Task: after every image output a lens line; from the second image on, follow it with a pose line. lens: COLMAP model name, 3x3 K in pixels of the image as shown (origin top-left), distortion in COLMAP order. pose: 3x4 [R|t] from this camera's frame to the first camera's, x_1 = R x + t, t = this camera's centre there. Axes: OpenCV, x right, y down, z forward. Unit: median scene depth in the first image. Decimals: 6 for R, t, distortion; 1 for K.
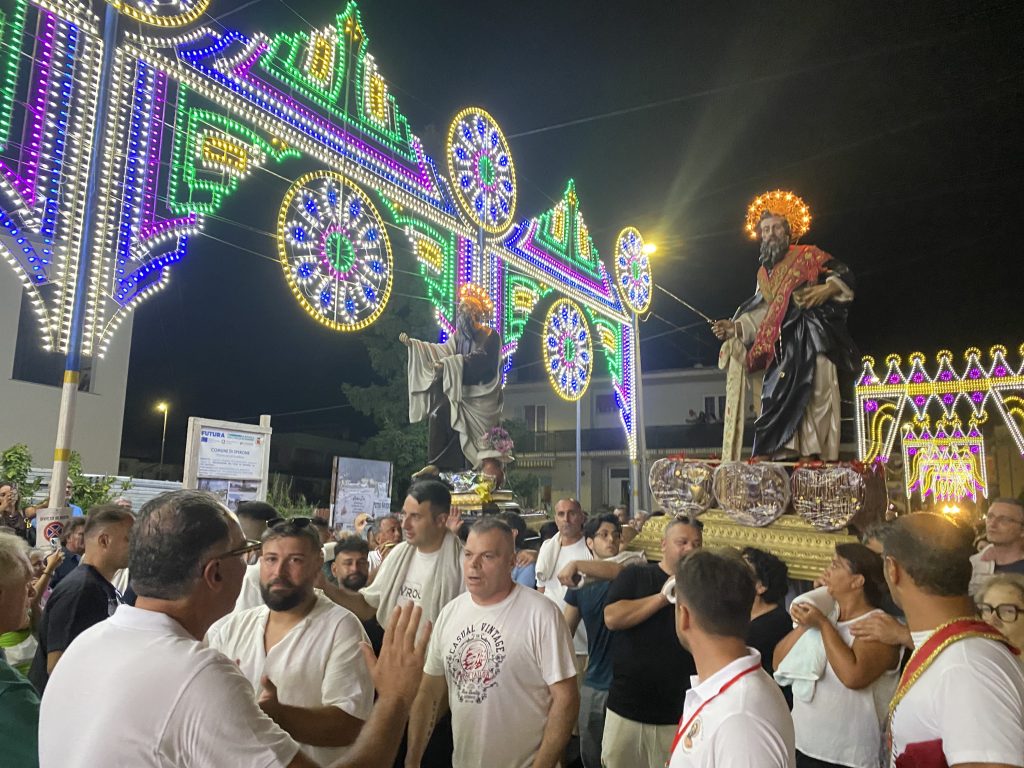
lens RADIAL K [[789.0, 0, 518.8], [0, 789.0, 377.1], [0, 0, 1]] dist [0.056898, -0.062652]
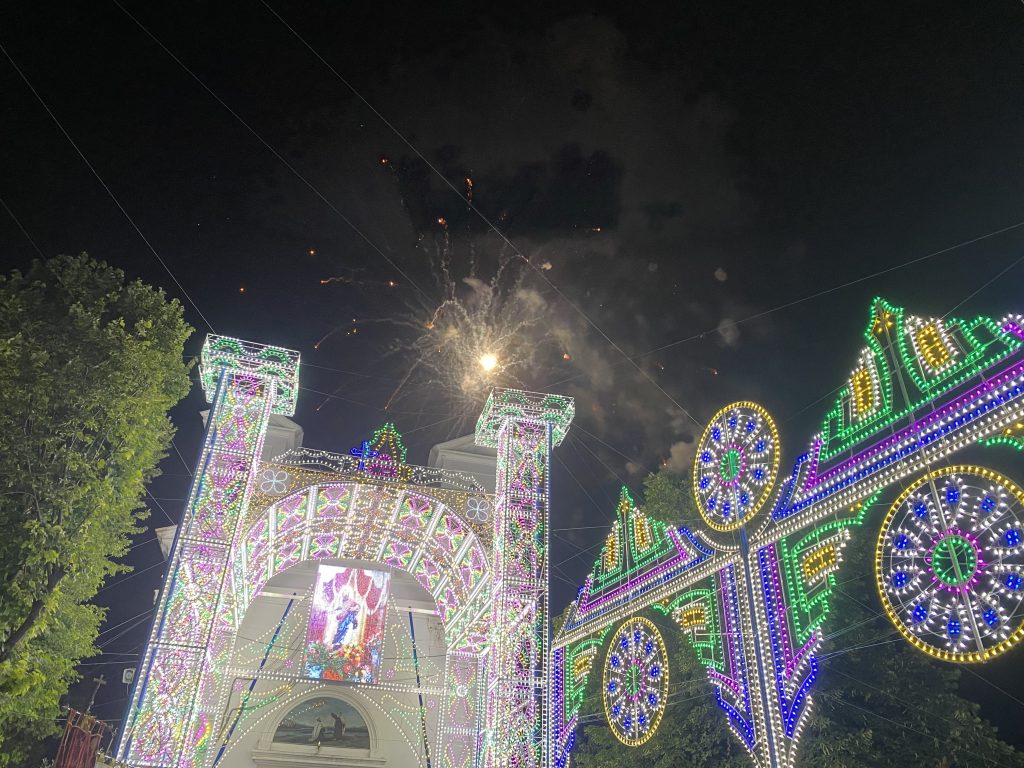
lens RADIAL K [[795.5, 0, 501.1], [0, 795.5, 385.9], [0, 0, 1]] dist [0.041856, -0.052585]
pose [[-0.617910, -0.475349, -0.626283, 0.767427], [0.045107, 0.773801, -0.631820, 0.232604], [0.784954, -0.418658, -0.456698, 1.312303]]
